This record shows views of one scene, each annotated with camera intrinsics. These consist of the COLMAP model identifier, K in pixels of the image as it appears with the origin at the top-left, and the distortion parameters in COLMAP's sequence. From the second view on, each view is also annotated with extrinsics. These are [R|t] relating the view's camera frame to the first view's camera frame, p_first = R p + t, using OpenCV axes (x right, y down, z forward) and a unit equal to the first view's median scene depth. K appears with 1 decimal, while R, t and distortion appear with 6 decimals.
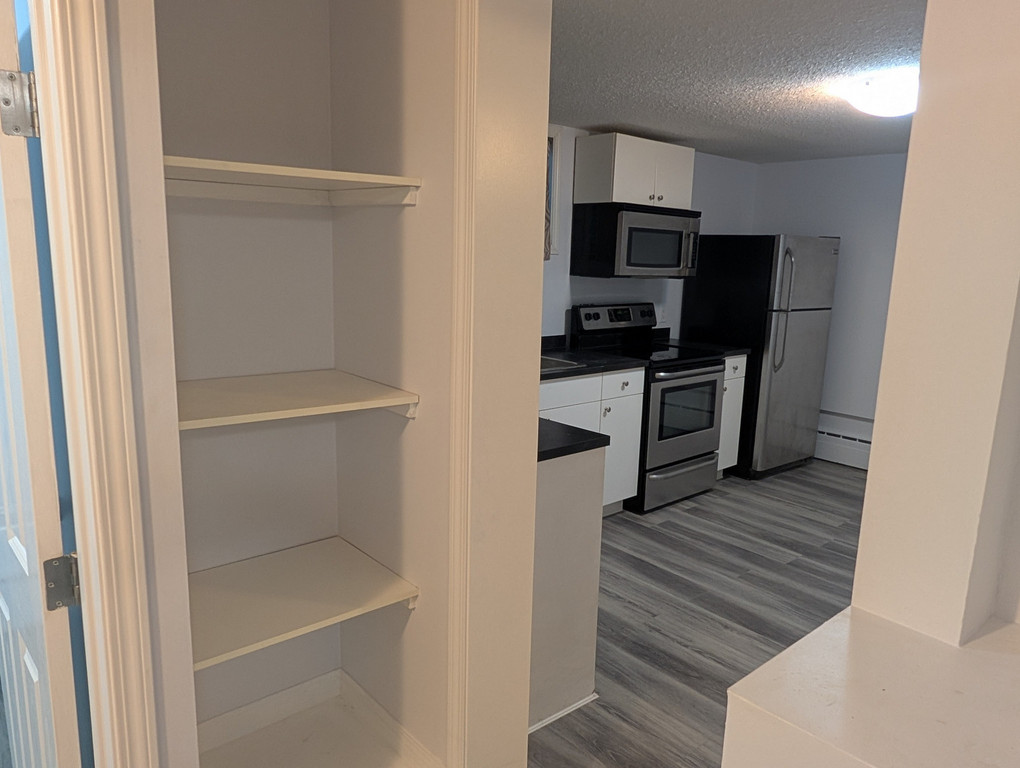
lens RADIAL K [[724.9, 0, 519.0], [0, 724.9, 392.3], [0, 0, 1]] dist [0.004047, -0.005462]
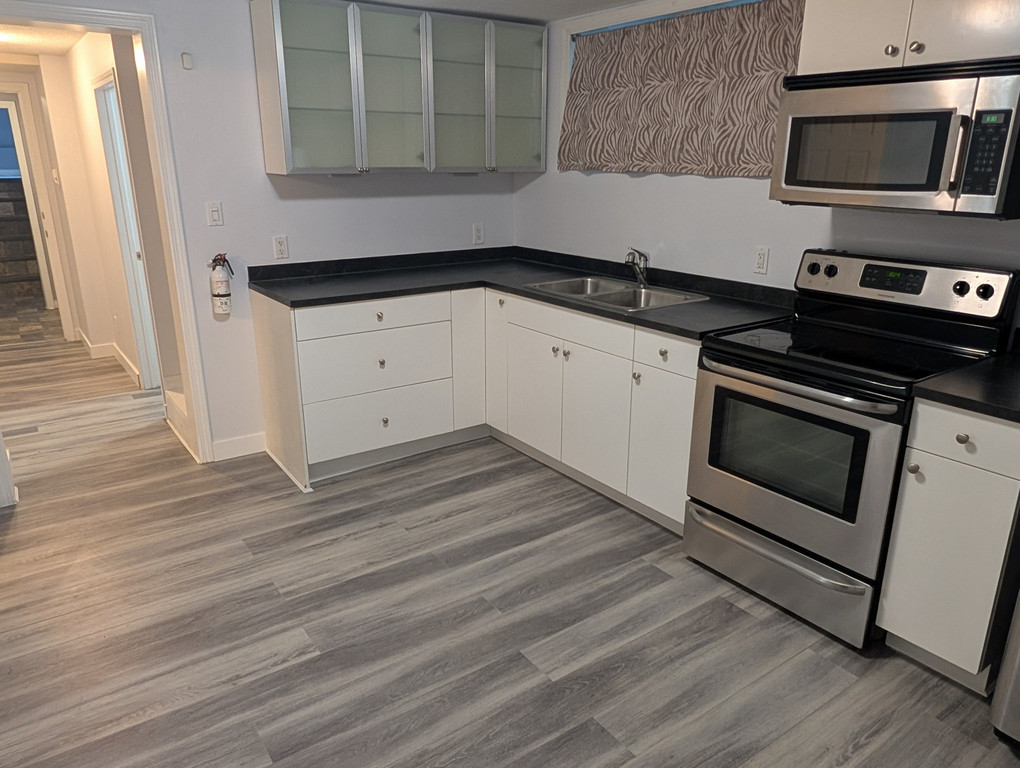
lens RADIAL K [[724.9, 0, 519.0], [0, 724.9, 392.3], [0, 0, 1]] dist [0.004047, -0.005462]
pose [[-0.103603, 0.275873, -0.955594, 0.756283], [-0.197376, 0.935955, 0.291602, -0.137266], [0.974838, 0.218822, -0.042517, 0.802331]]
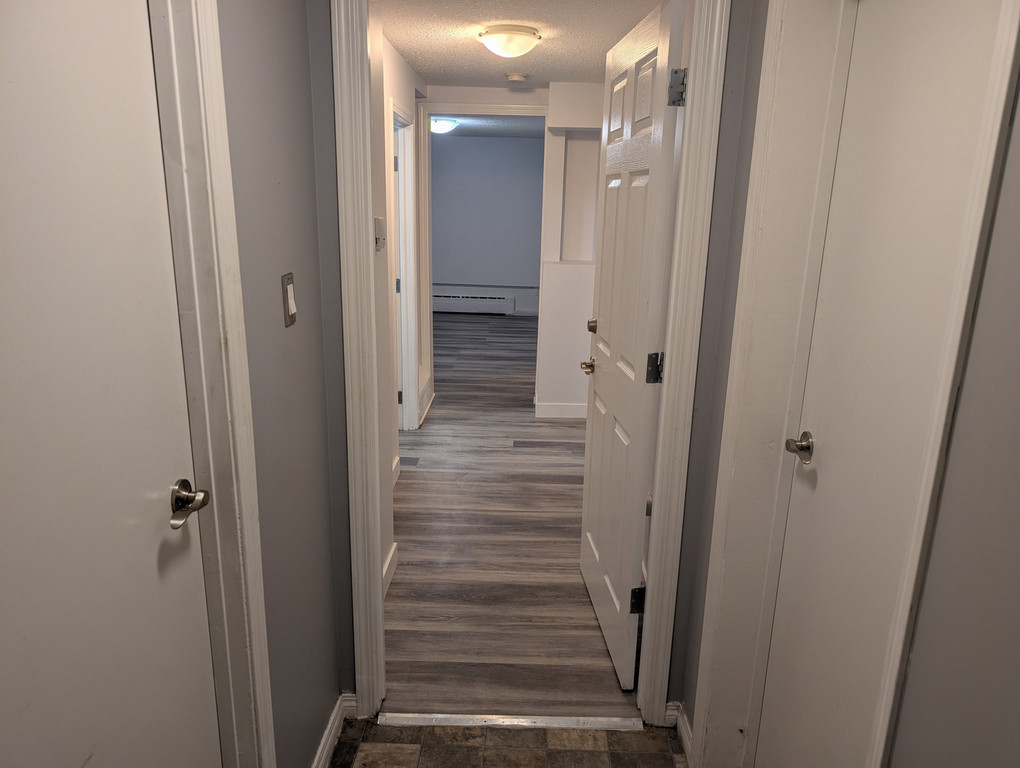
lens RADIAL K [[710.2, 0, 510.0], [0, 710.2, 384.0], [0, 0, 1]] dist [-0.000482, -0.000068]
pose [[0.685261, -0.199398, 0.700469, -0.788495], [0.138987, 0.979918, 0.142978, 0.084157], [-0.714912, -0.000622, 0.699214, -0.563273]]
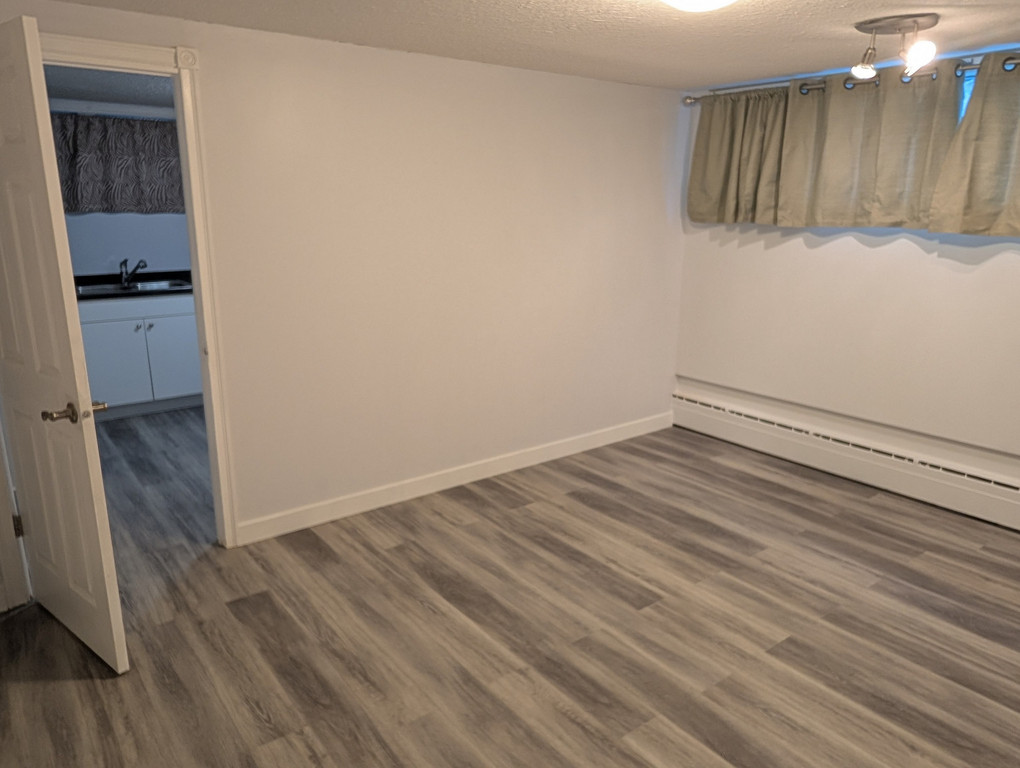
lens RADIAL K [[724.9, 0, 519.0], [0, 724.9, 392.3], [0, 0, 1]] dist [0.004047, -0.005462]
pose [[0.997590, -0.009093, -0.068791, 0.701936], [0.013185, 0.998155, 0.059264, 0.078791], [0.068126, -0.060028, 0.995869, -0.319915]]
